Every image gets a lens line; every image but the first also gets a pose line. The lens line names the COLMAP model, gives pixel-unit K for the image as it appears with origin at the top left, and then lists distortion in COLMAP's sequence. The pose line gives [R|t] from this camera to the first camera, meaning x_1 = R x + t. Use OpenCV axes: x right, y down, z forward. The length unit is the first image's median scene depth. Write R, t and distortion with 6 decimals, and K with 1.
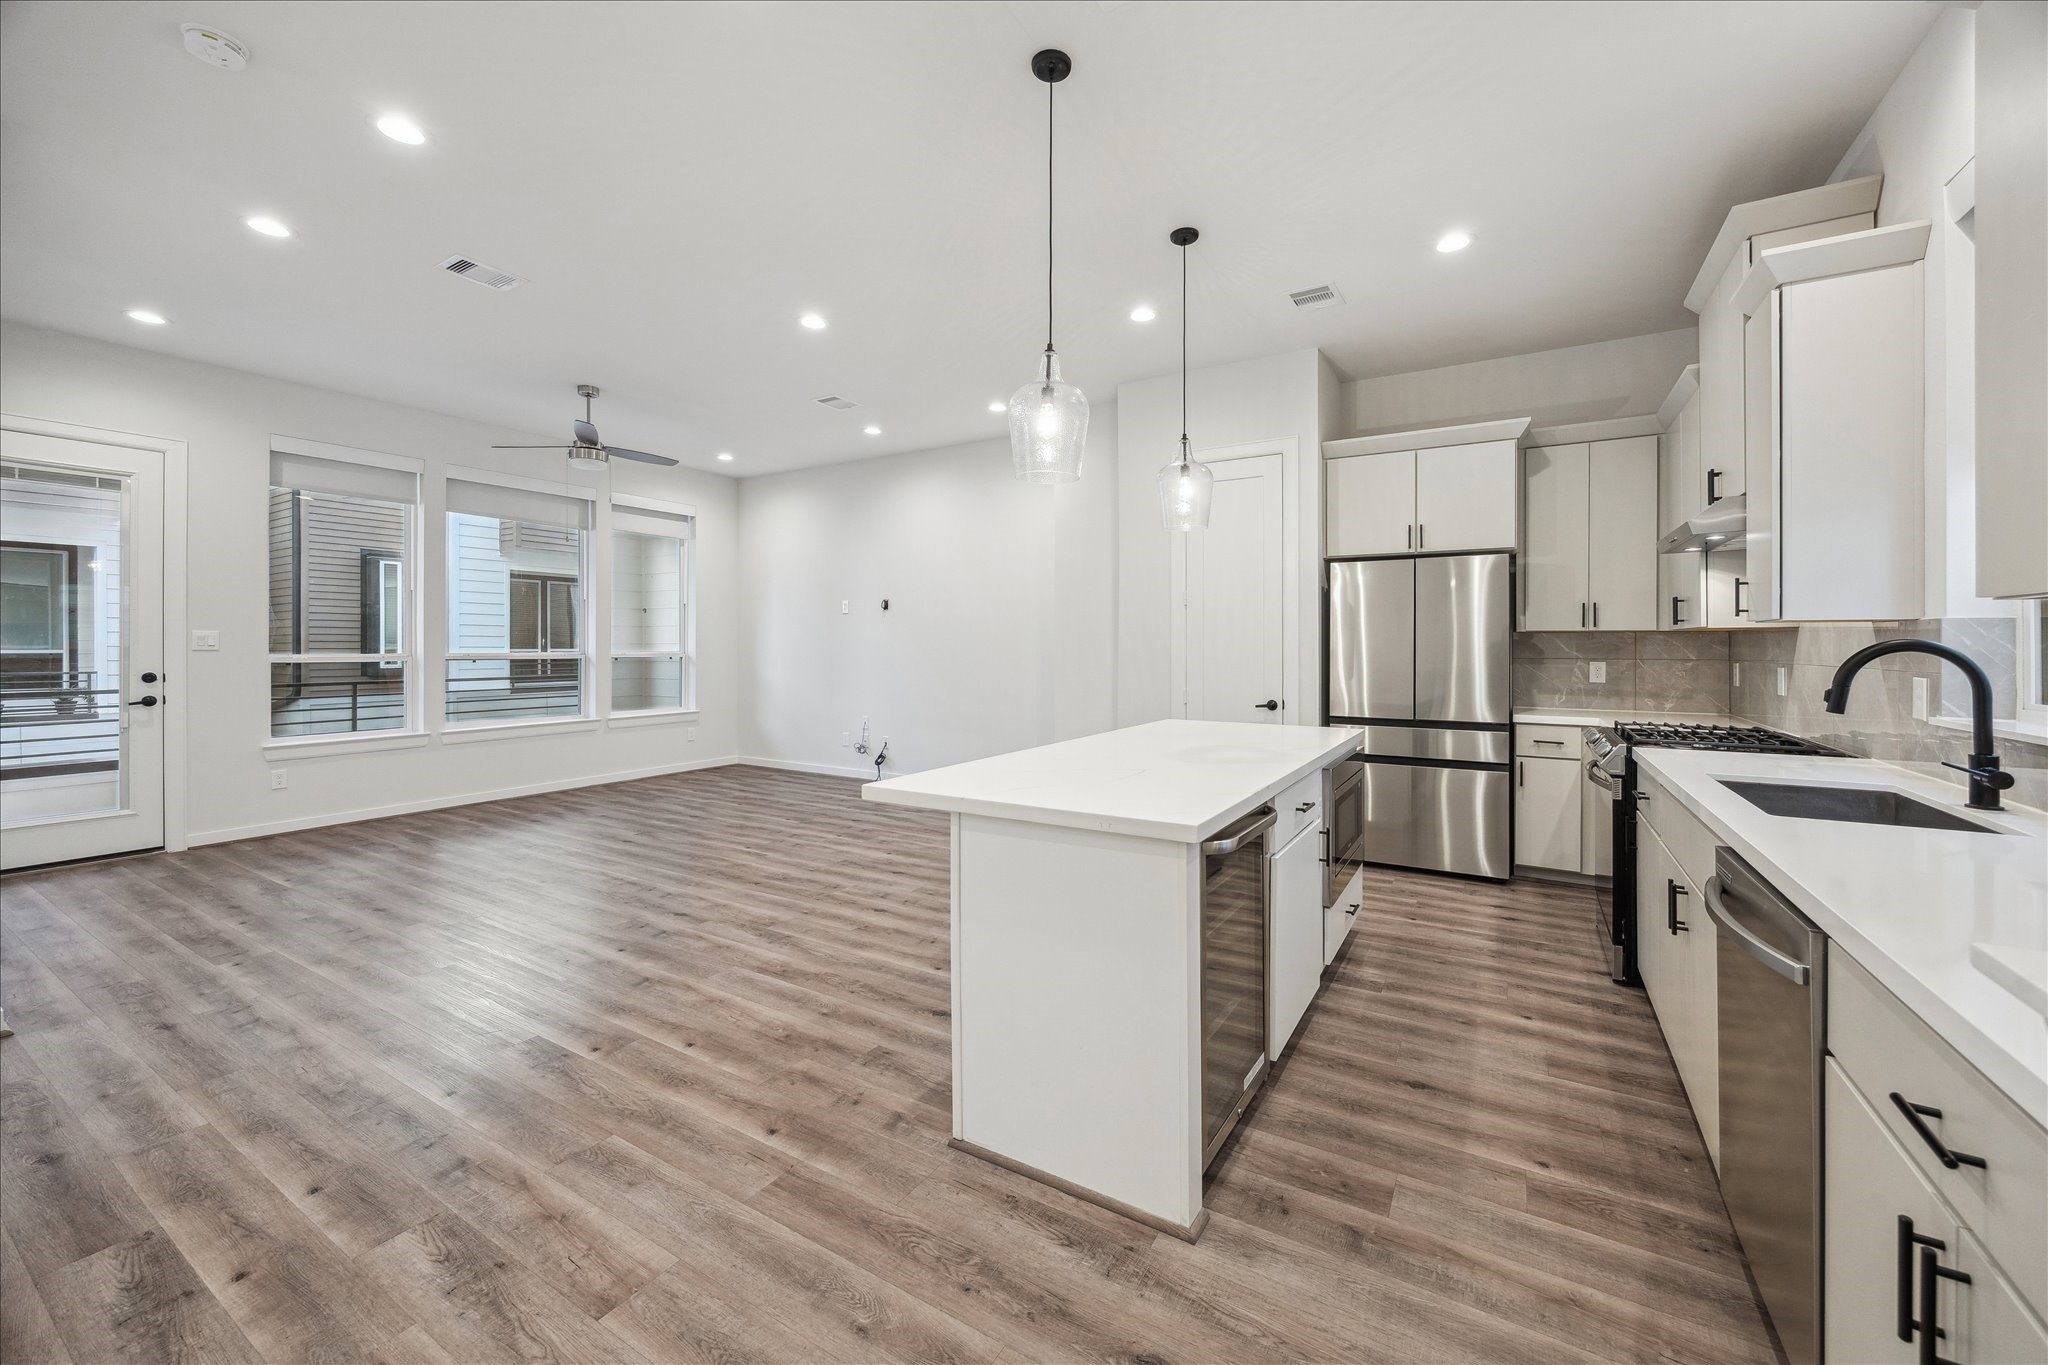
lens RADIAL K [[795.1, 0, 1027.0], [0, 795.1, 646.2], [0, 0, 1]] dist [0.000777, -0.001277]
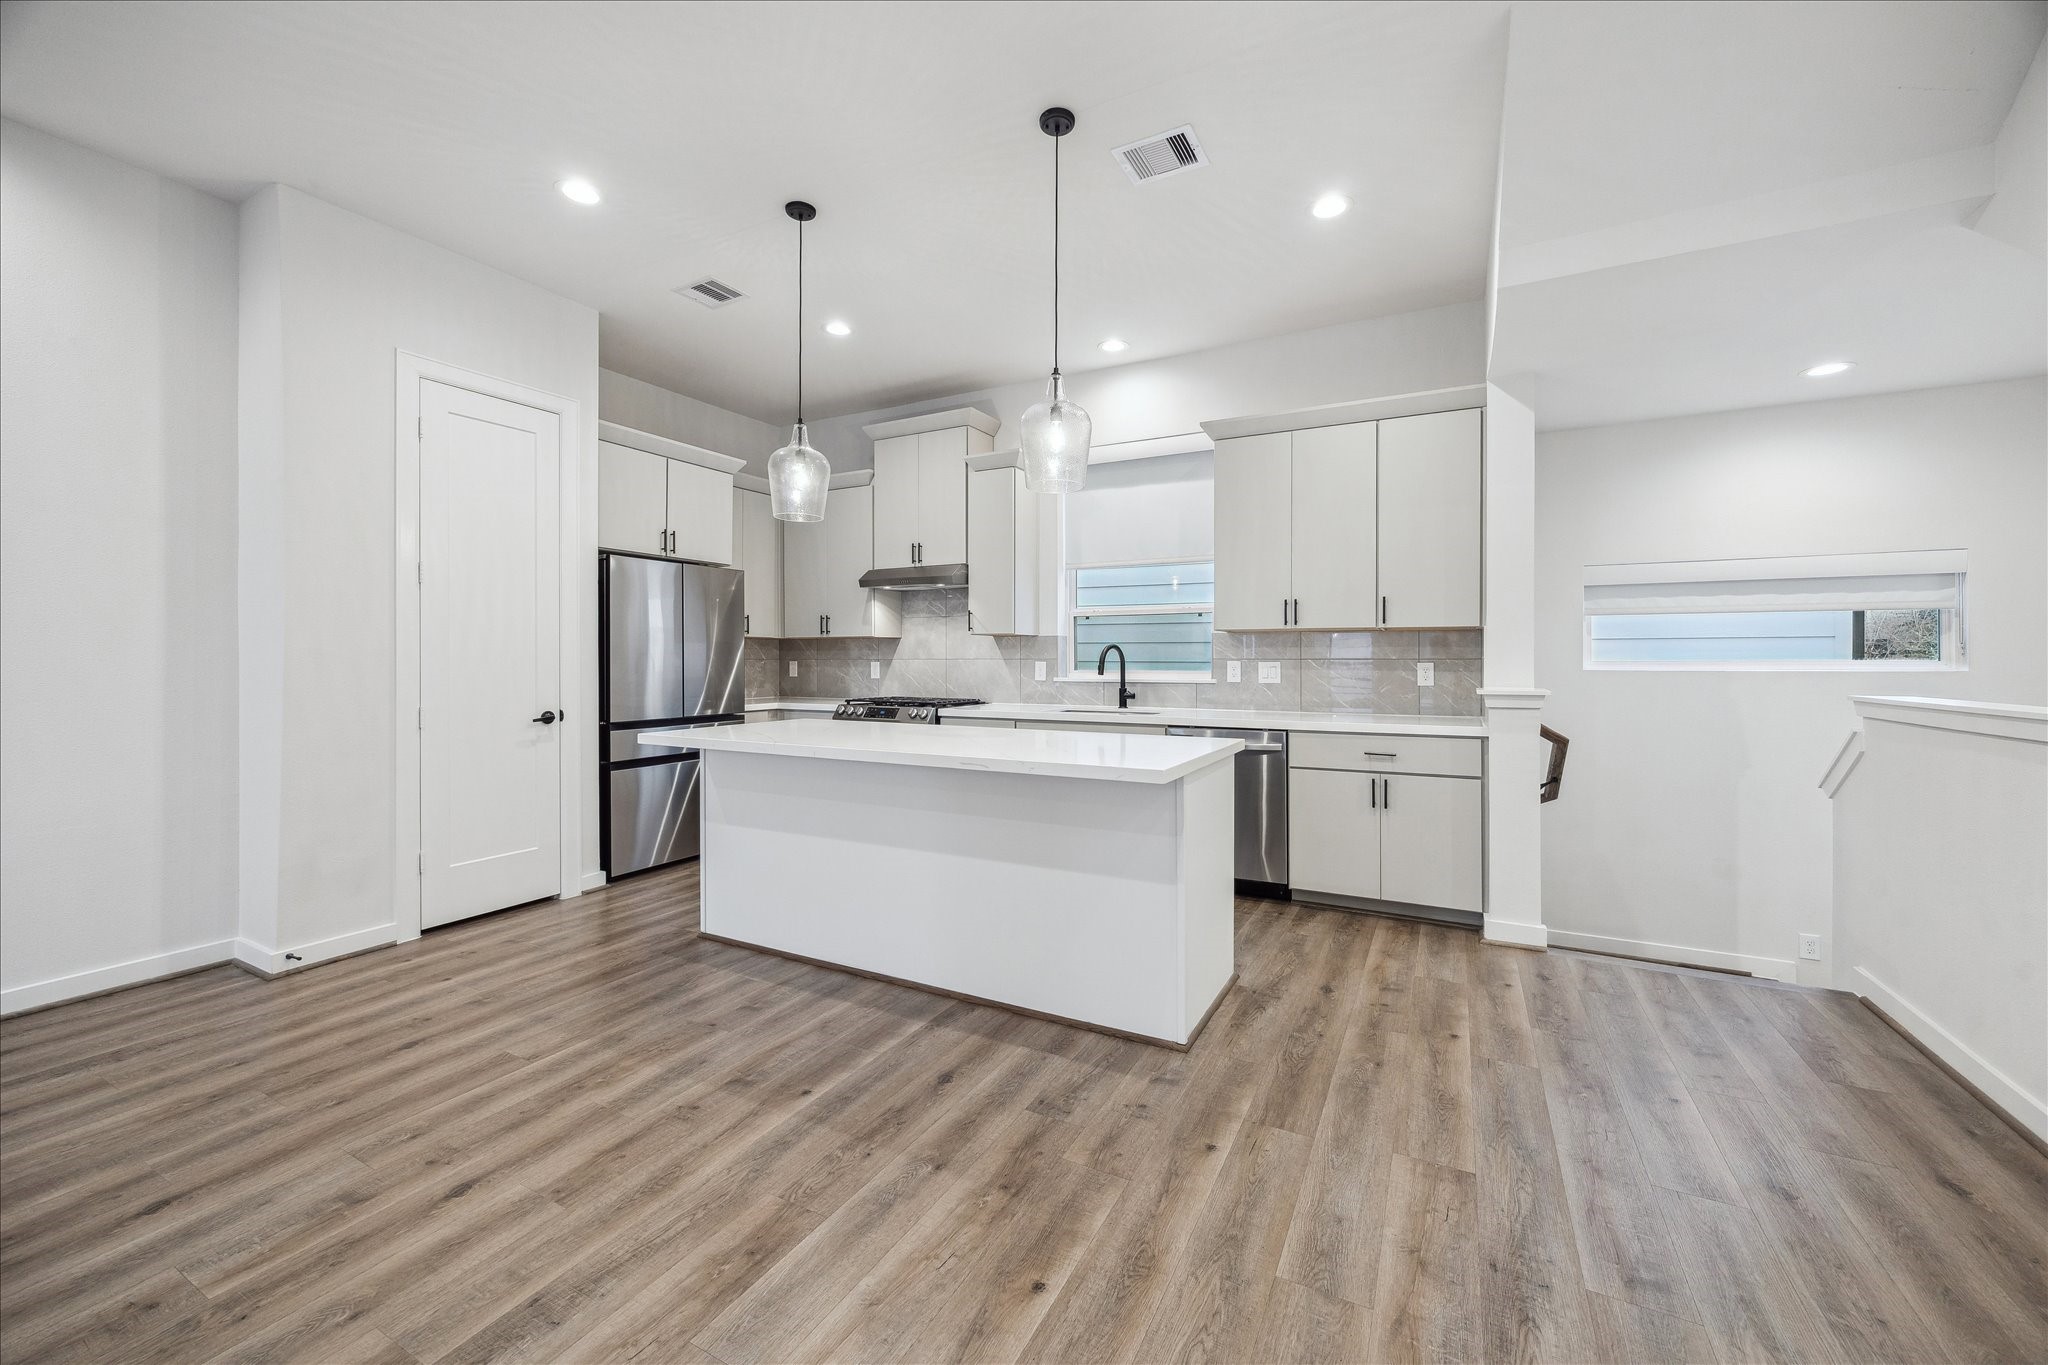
lens RADIAL K [[795.1, 0, 1038.9], [0, 795.1, 666.5], [0, 0, 1]] dist [0.000777, -0.001277]
pose [[-0.063257, -0.010077, 0.997946, -1.036335], [0.002014, 0.999946, 0.010225, 0.026600], [-0.997995, 0.002657, -0.063234, 1.053708]]
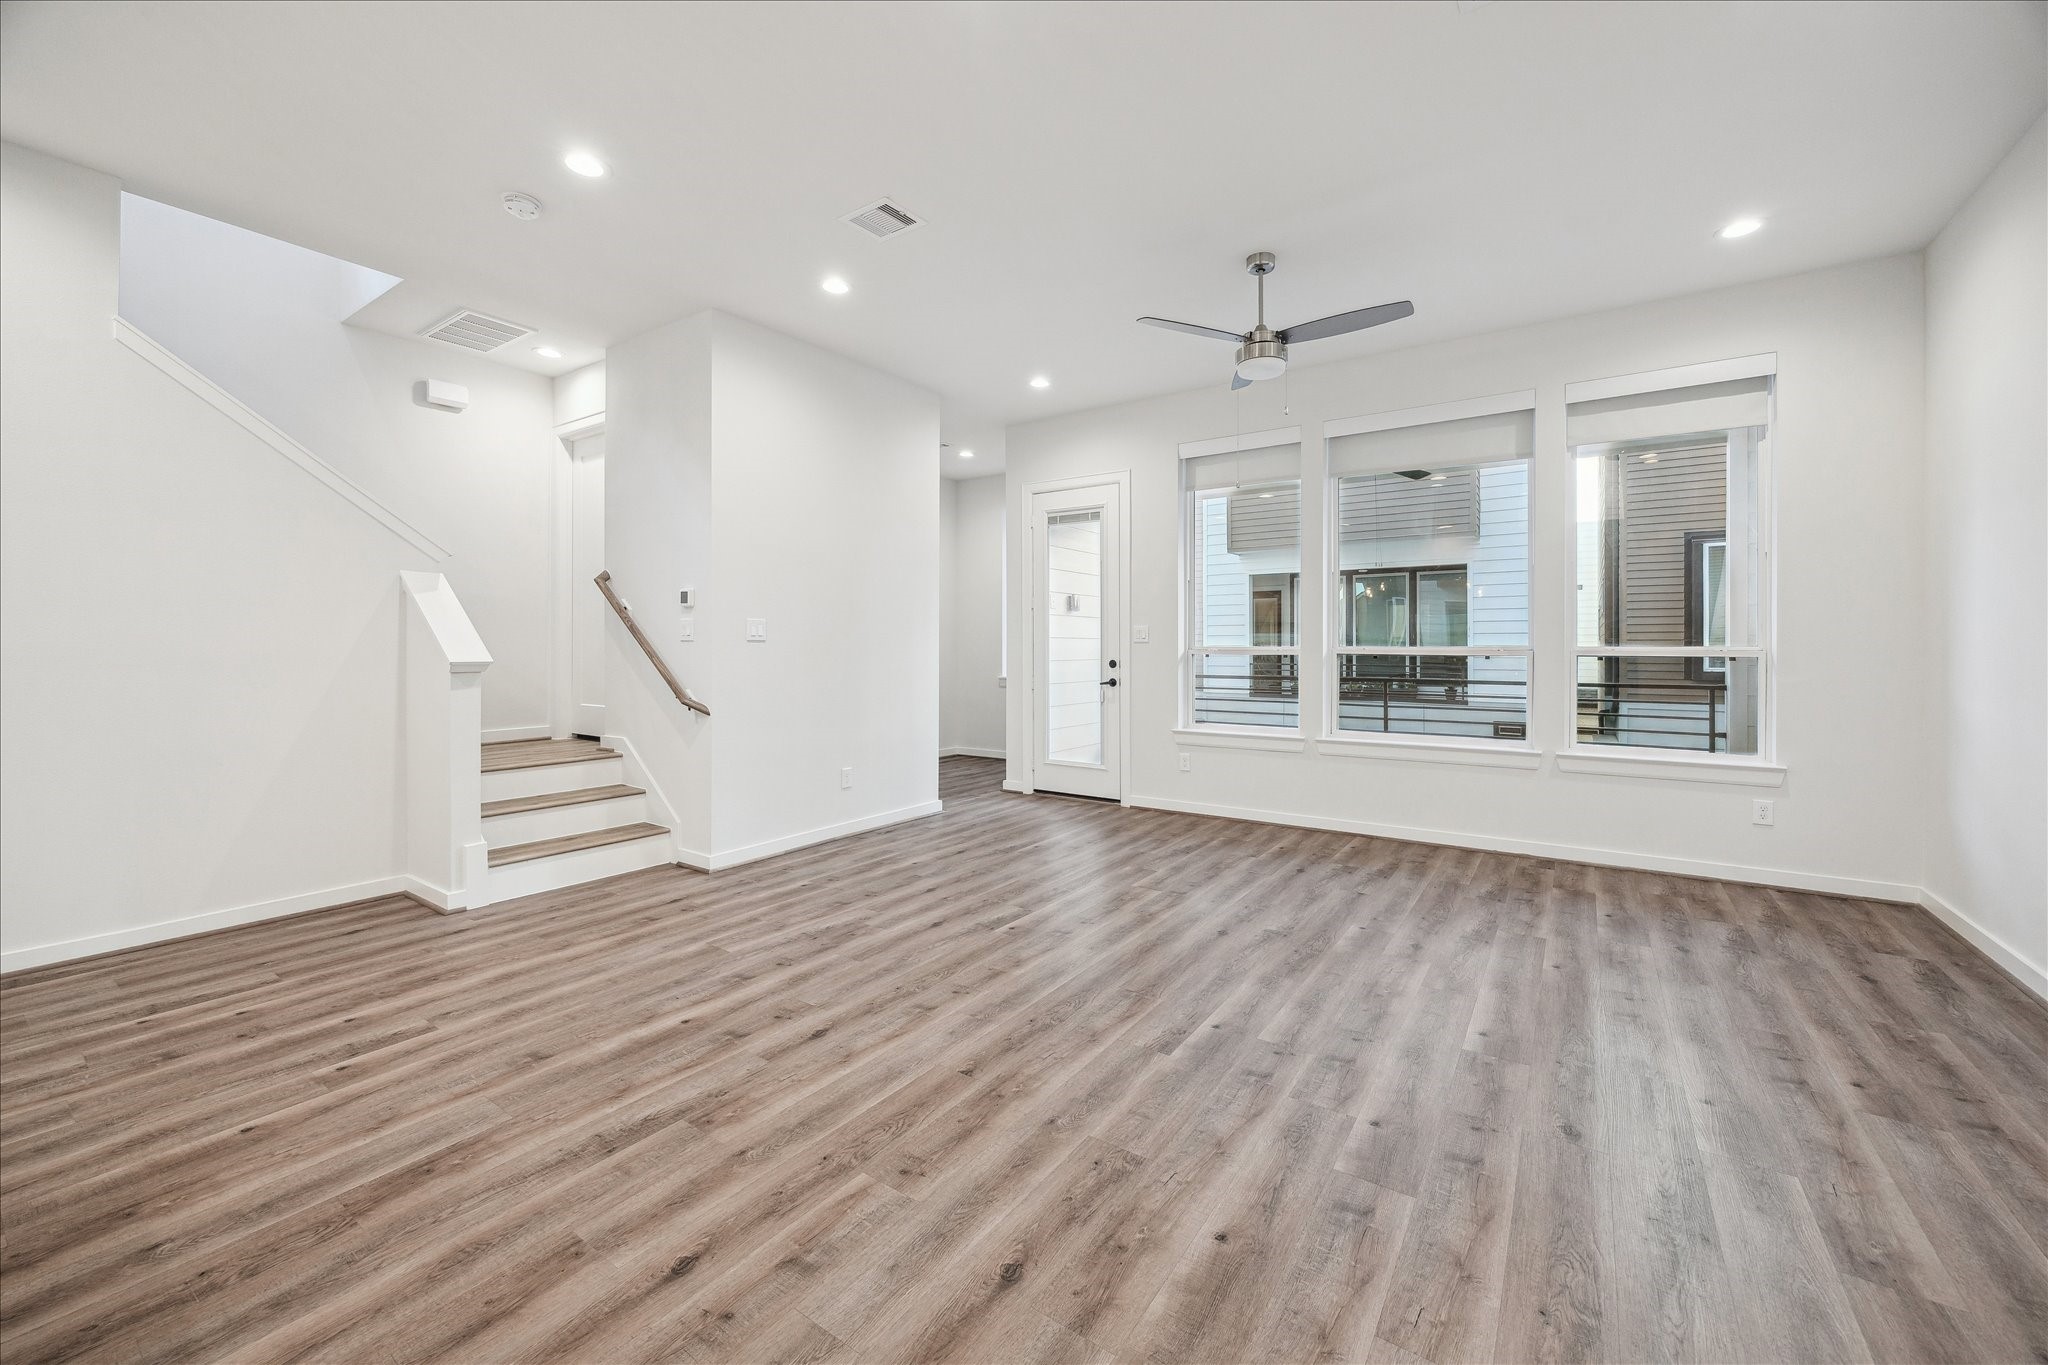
lens RADIAL K [[795.1, 0, 1037.4], [0, 795.1, 642.2], [0, 0, 1]] dist [0.000777, -0.001277]
pose [[-0.051434, -0.007657, -0.998647, 0.319345], [-0.003280, 0.999967, -0.007498, 0.029584], [0.998671, 0.002890, -0.051457, 1.839474]]
